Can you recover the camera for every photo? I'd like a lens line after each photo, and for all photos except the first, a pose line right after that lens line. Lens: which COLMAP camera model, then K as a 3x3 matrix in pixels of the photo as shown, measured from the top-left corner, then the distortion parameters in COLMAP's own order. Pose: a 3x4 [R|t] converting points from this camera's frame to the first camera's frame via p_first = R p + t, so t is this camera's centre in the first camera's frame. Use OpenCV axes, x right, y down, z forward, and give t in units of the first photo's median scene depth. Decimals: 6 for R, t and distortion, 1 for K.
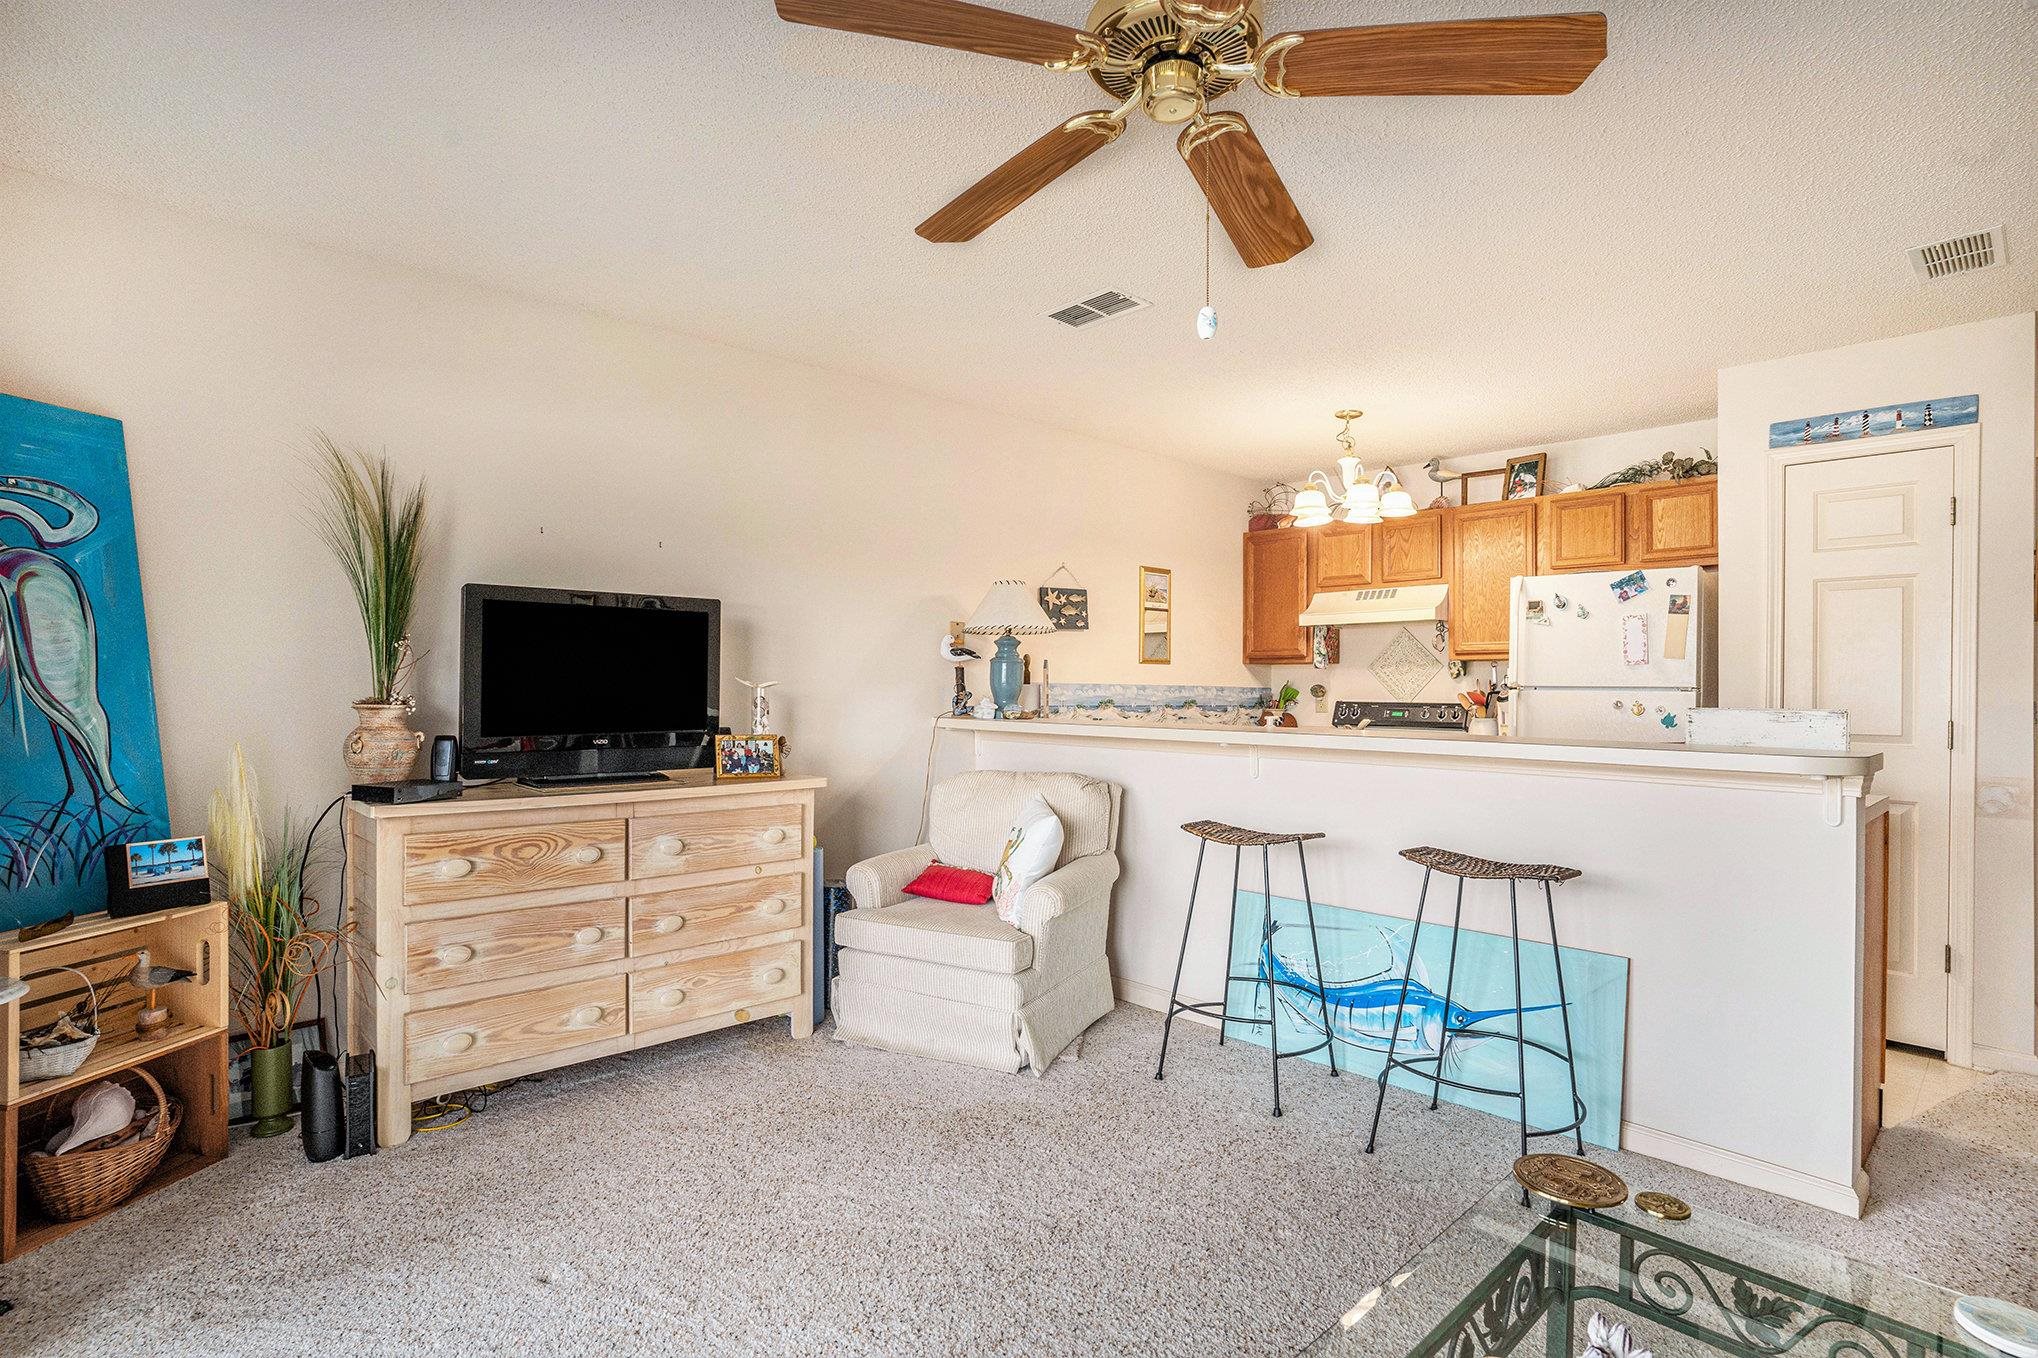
lens RADIAL K [[1022.7, 0, 978.6], [0, 1022.7, 670.5], [0, 0, 1]] dist [-0.080376, 0.035324]
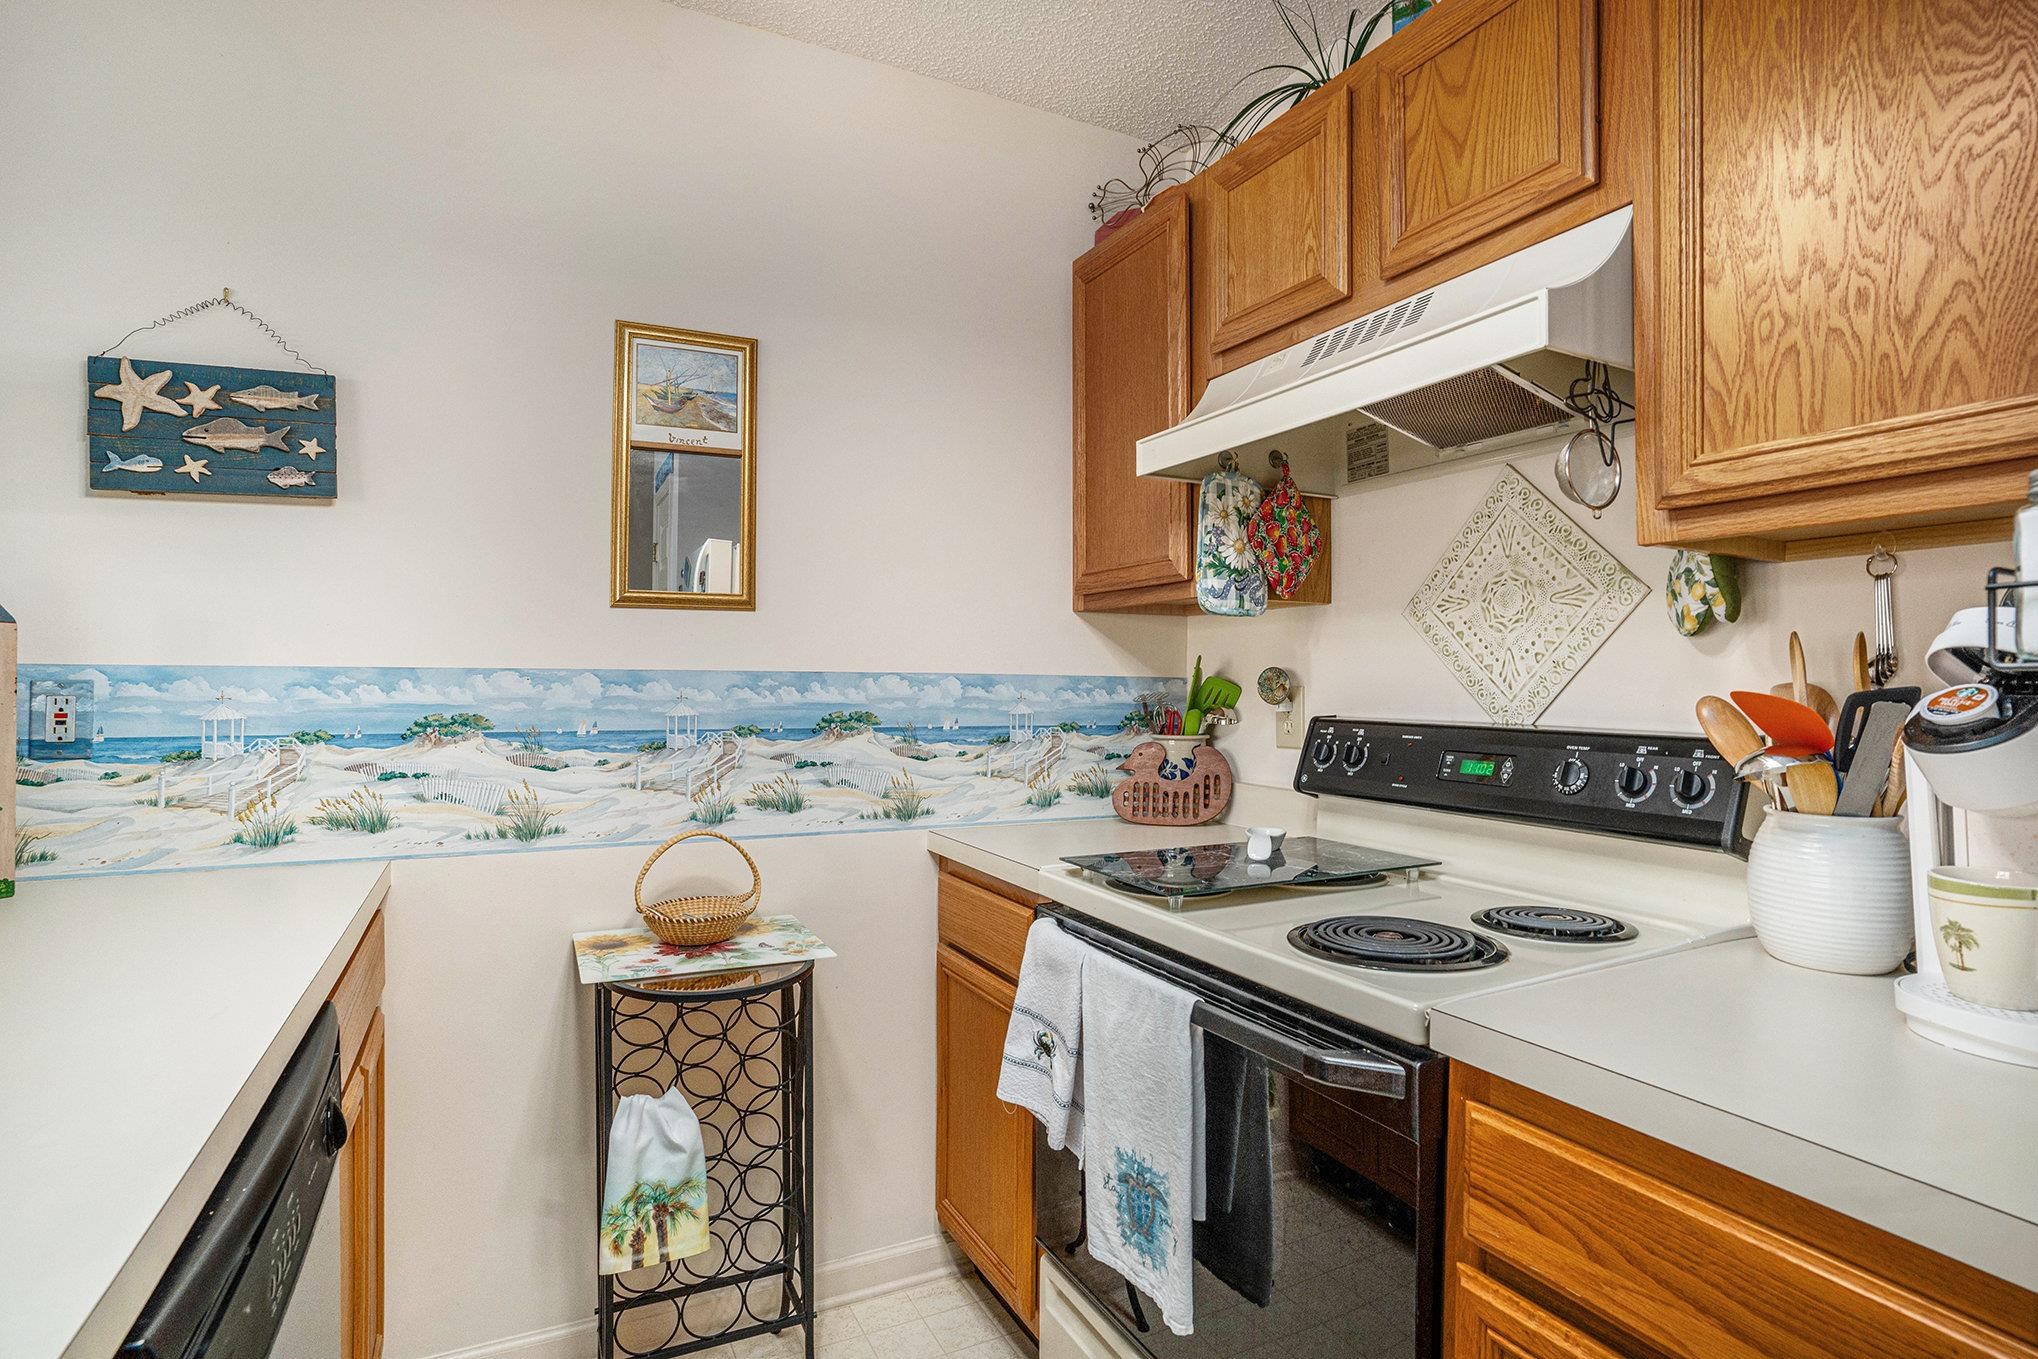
lens RADIAL K [[996.4, 0, 997.2], [0, 996.4, 672.1], [0, 0, 1]] dist [-0.083606, 0.036623]
pose [[0.963450, -0.007131, -0.267792, 0.495552], [0.009589, 0.999923, 0.007870, 0.017833], [0.267715, -0.010150, 0.963445, 0.967992]]
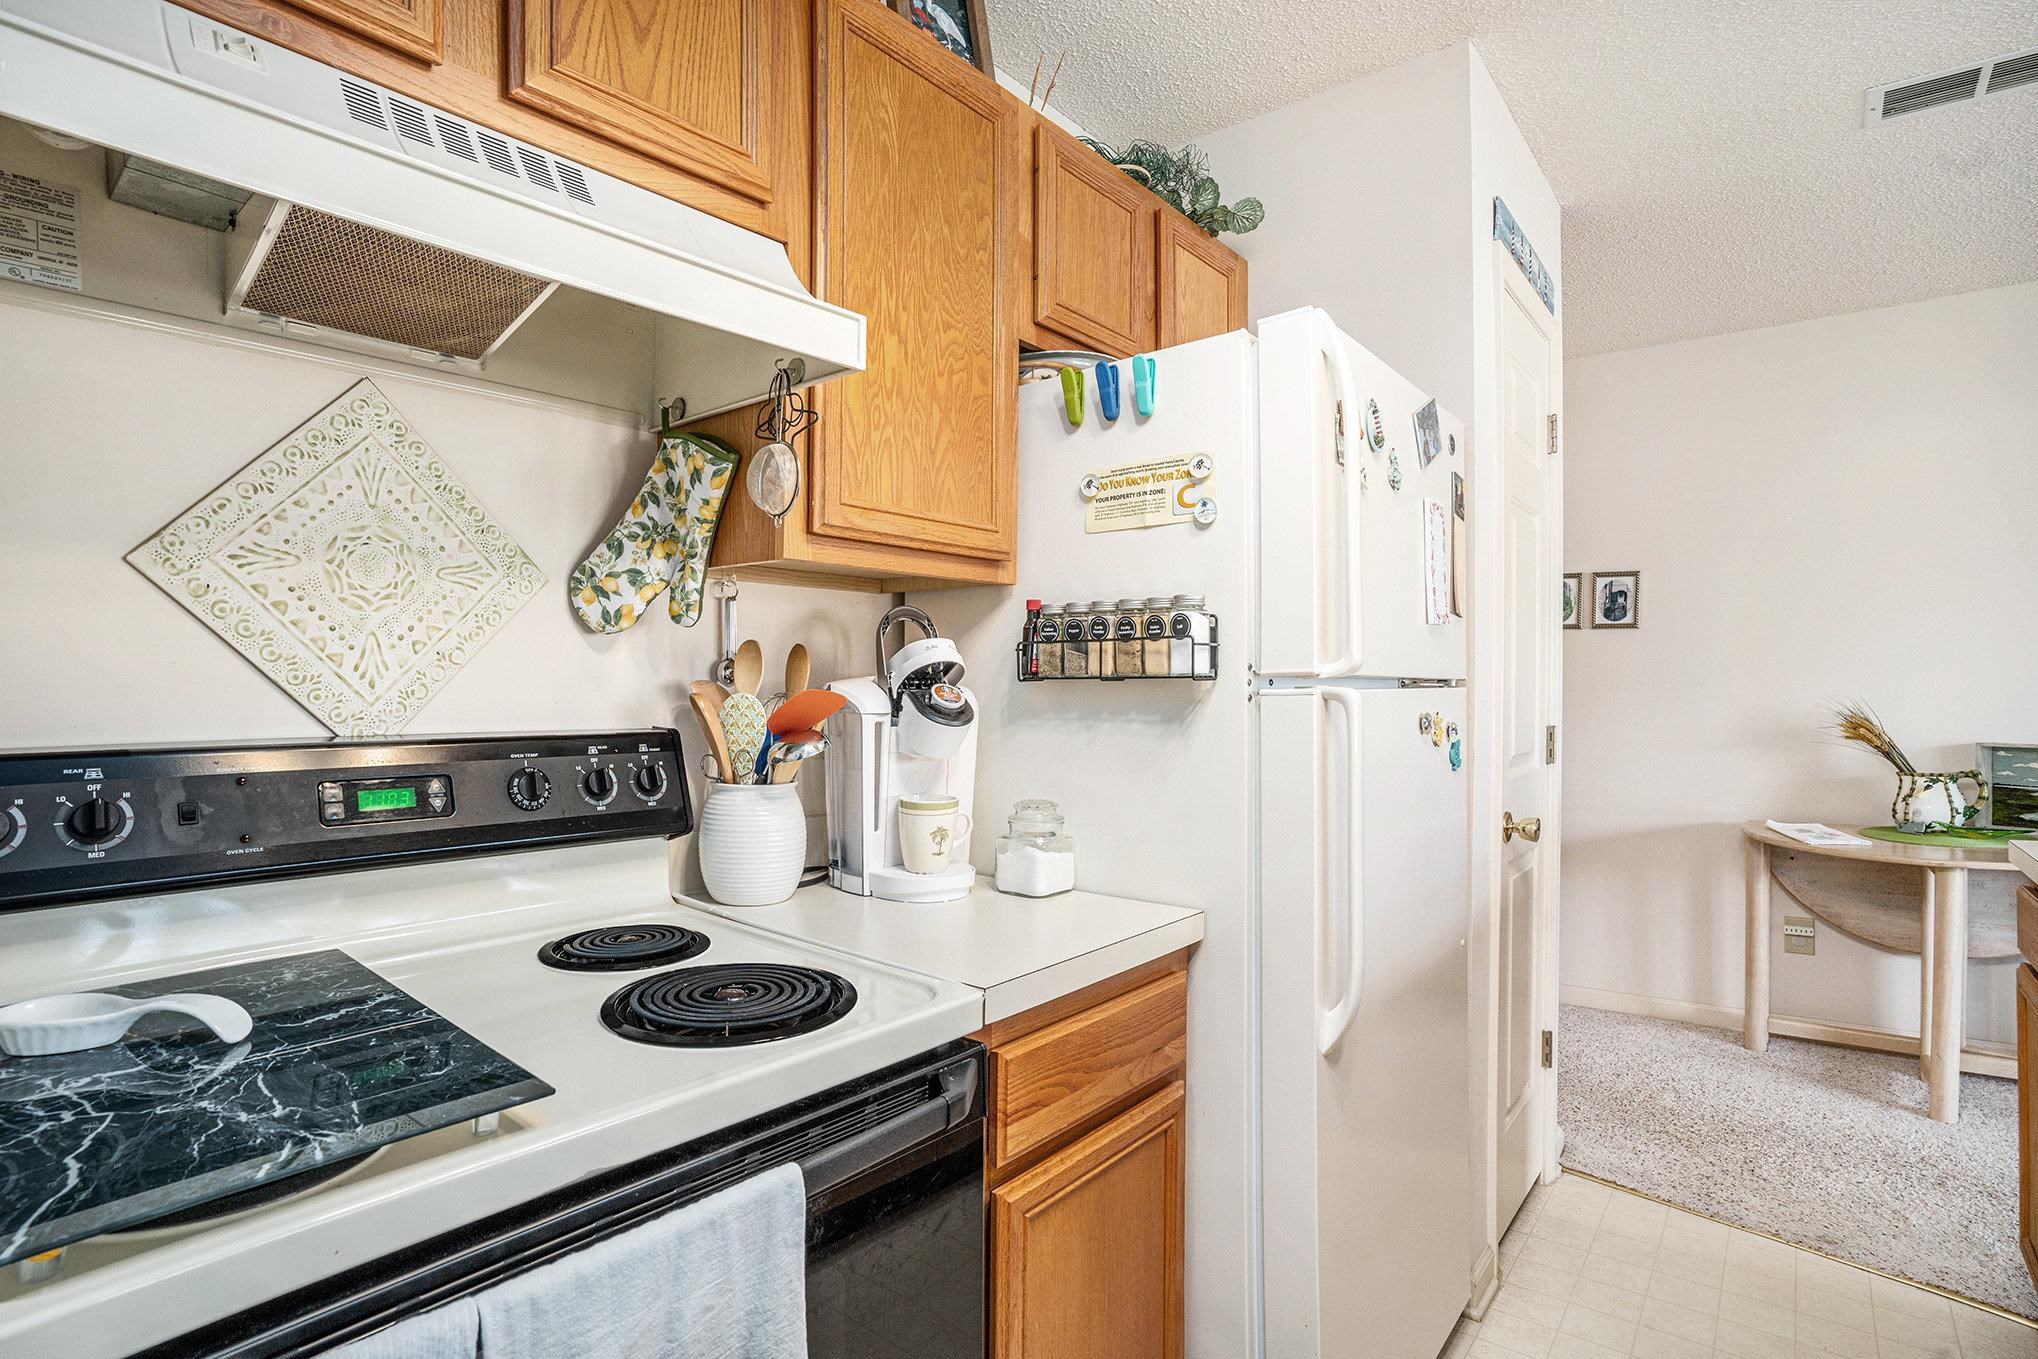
lens RADIAL K [[1025.5, 0, 1021.5], [0, 1025.5, 671.3], [0, 0, 1]] dist [-0.076292, 0.038120]
pose [[-0.169033, 0.004696, 0.985599, 0.265242], [-0.019420, 0.999779, -0.008095, 0.023472], [-0.985419, -0.020509, -0.168904, 1.268057]]
